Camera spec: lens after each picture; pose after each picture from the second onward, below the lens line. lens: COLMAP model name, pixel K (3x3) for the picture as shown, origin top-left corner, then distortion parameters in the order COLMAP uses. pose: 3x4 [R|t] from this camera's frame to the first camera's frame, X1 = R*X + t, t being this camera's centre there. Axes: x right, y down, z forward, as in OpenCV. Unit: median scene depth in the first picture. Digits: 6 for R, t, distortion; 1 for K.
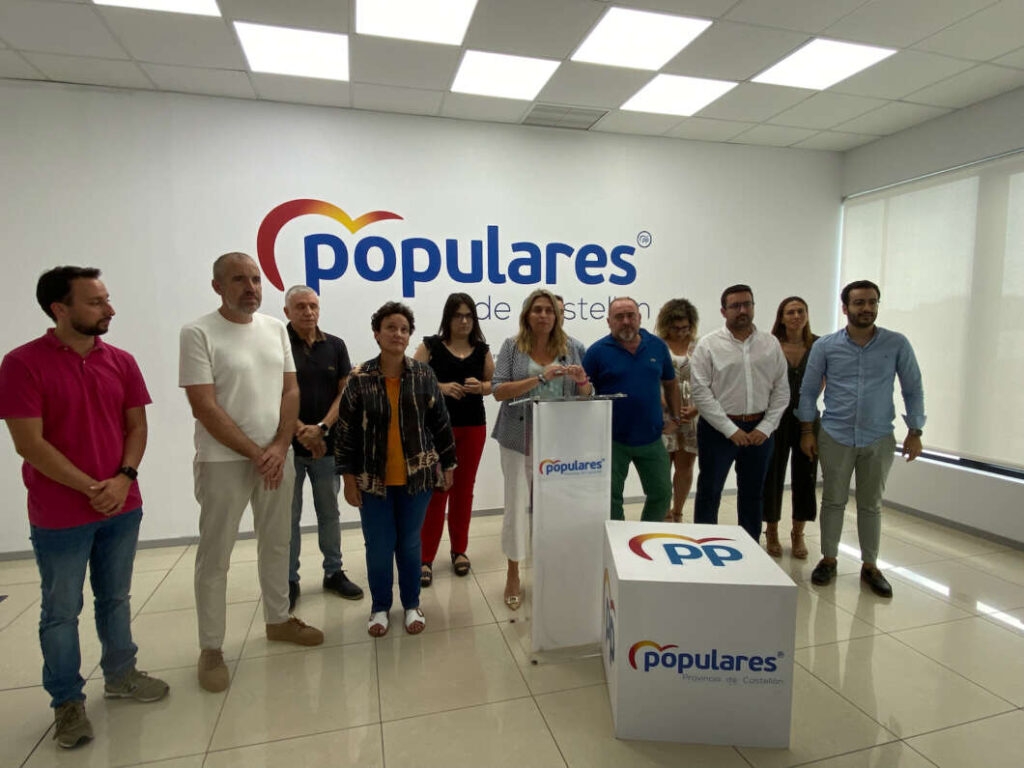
lens RADIAL K [[546.5, 0, 516.1], [0, 546.5, 385.1], [0, 0, 1]] dist [-0.003888, -0.005403]
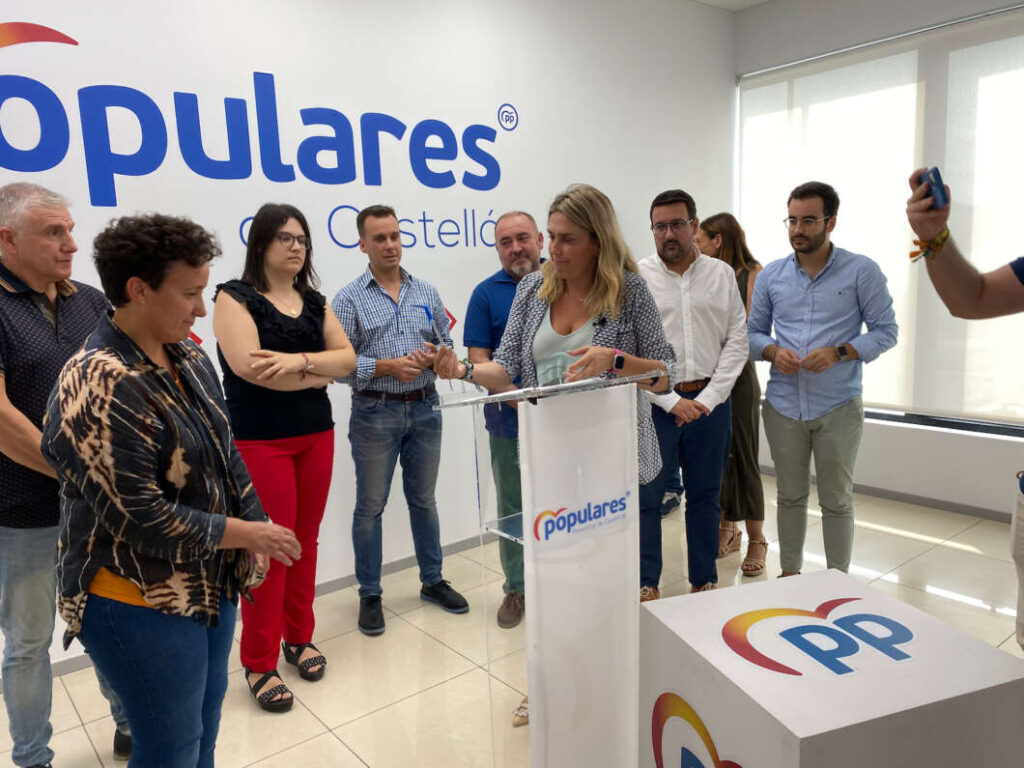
lens RADIAL K [[761.8, 0, 523.8], [0, 761.8, 381.2], [0, 0, 1]] dist [0.008459, -0.019786]
pose [[0.915471, -0.086216, 0.393040, -0.125348], [0.072245, 0.996121, 0.050232, -0.009948], [-0.395846, -0.017591, 0.918148, 0.204154]]
